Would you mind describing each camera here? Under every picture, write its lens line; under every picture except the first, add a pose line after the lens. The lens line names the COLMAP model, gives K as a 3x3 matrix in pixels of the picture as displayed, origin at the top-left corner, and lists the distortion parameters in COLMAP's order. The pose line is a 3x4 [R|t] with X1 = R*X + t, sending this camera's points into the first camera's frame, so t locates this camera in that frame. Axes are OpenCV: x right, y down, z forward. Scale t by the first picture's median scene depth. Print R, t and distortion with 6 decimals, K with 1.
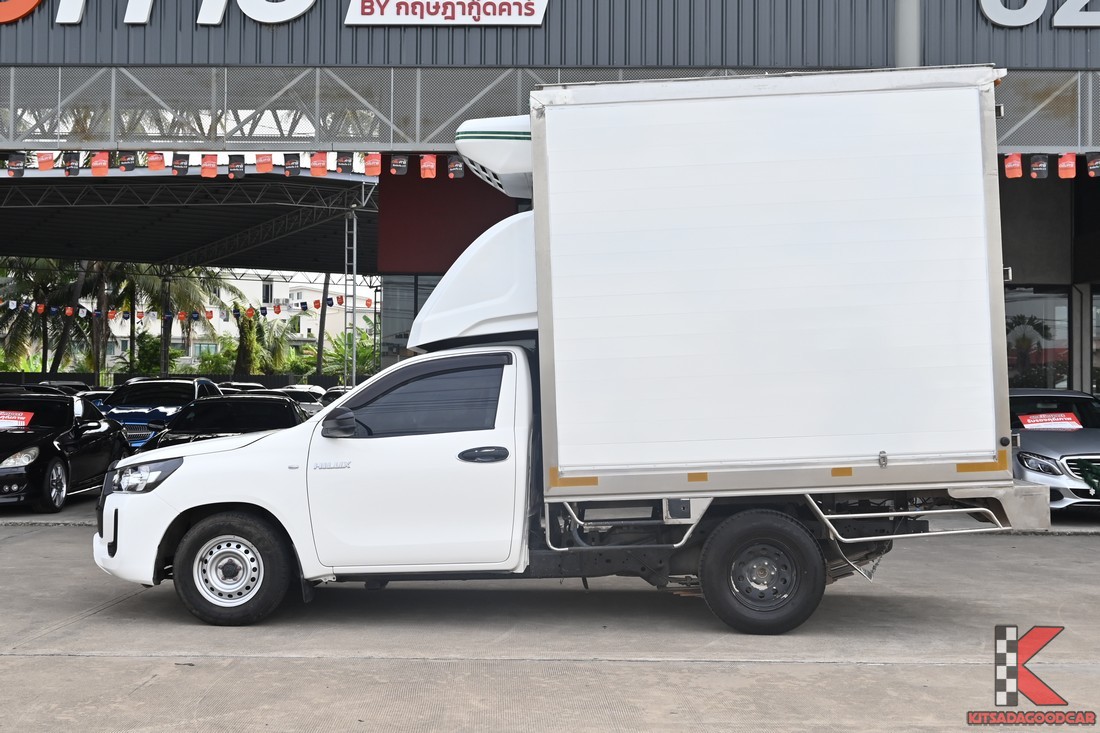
lens RADIAL K [[1299.9, 0, 550.0], [0, 1299.9, 370.0], [0, 0, 1]] dist [-0.027125, 0.000000]
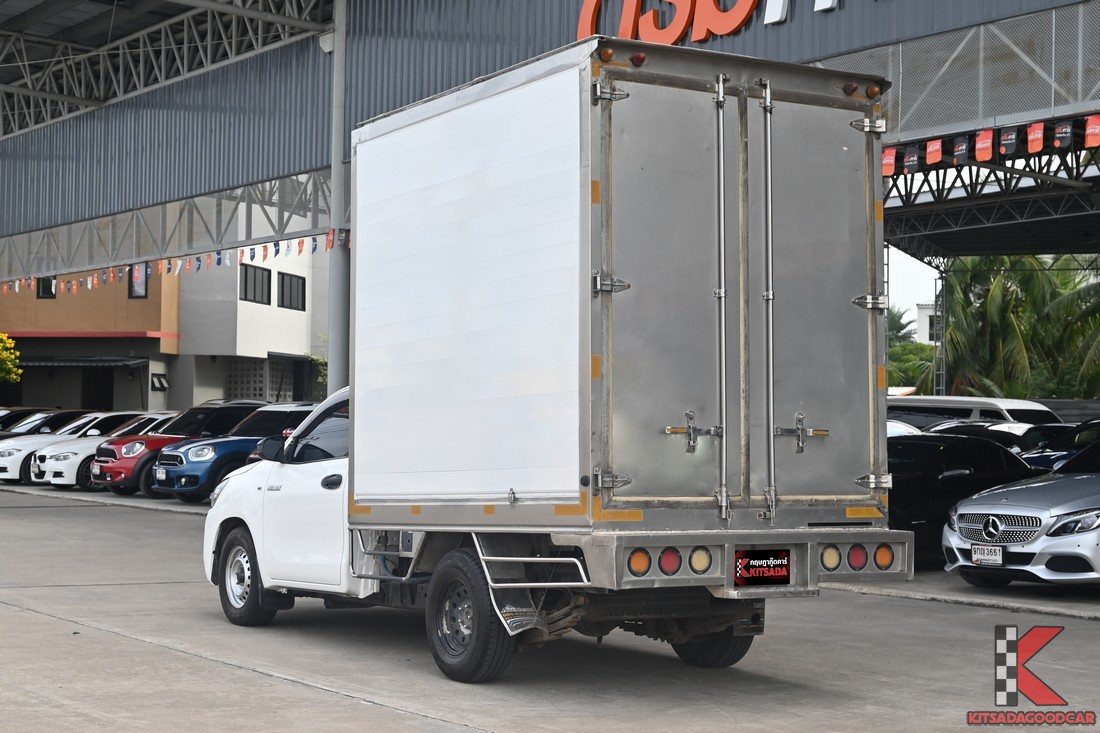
lens RADIAL K [[1923.2, 0, 551.7], [0, 1923.2, 366.0], [0, 0, 1]] dist [-0.029602, 0.000000]
pose [[0.554784, -0.025848, -0.831592, 1.363729], [0.004391, 0.999594, -0.028140, 0.015381], [0.831983, 0.011960, 0.554673, 0.281152]]
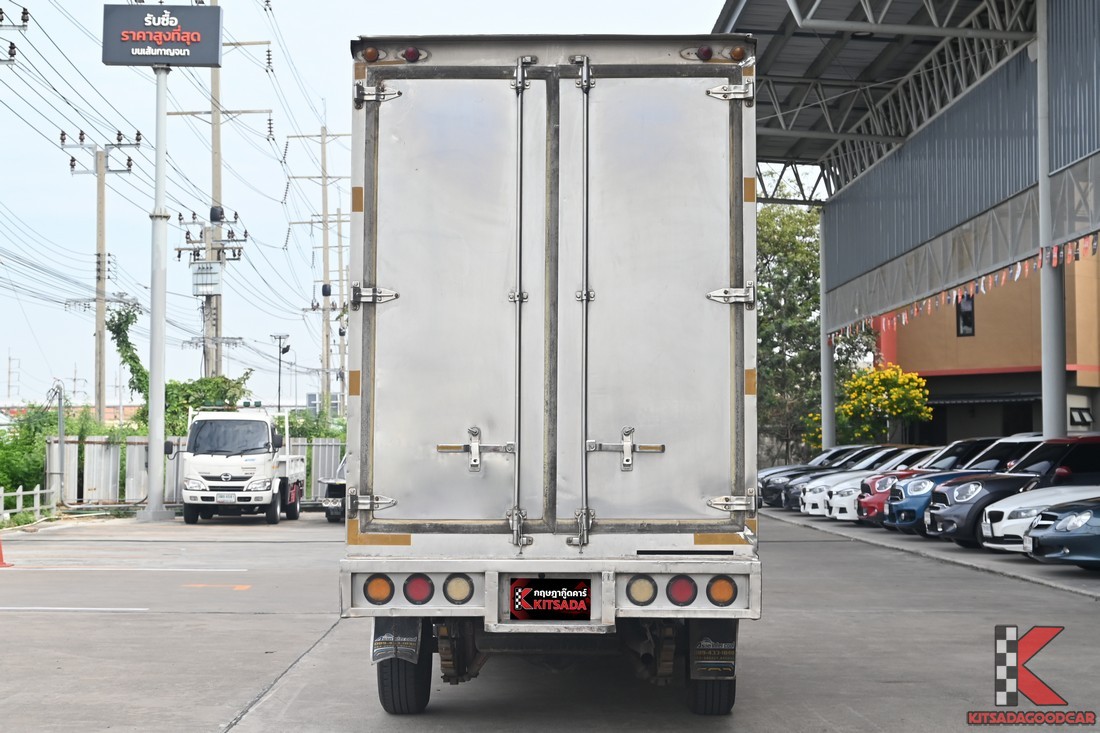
lens RADIAL K [[1923.2, 0, 552.4], [0, 1923.2, 364.9], [0, 0, 1]] dist [-0.029602, 0.000000]
pose [[0.011574, -0.057026, -0.998306, 1.526603], [0.019991, 0.998186, -0.056787, 0.039569], [0.999733, -0.019300, 0.012693, 1.095809]]
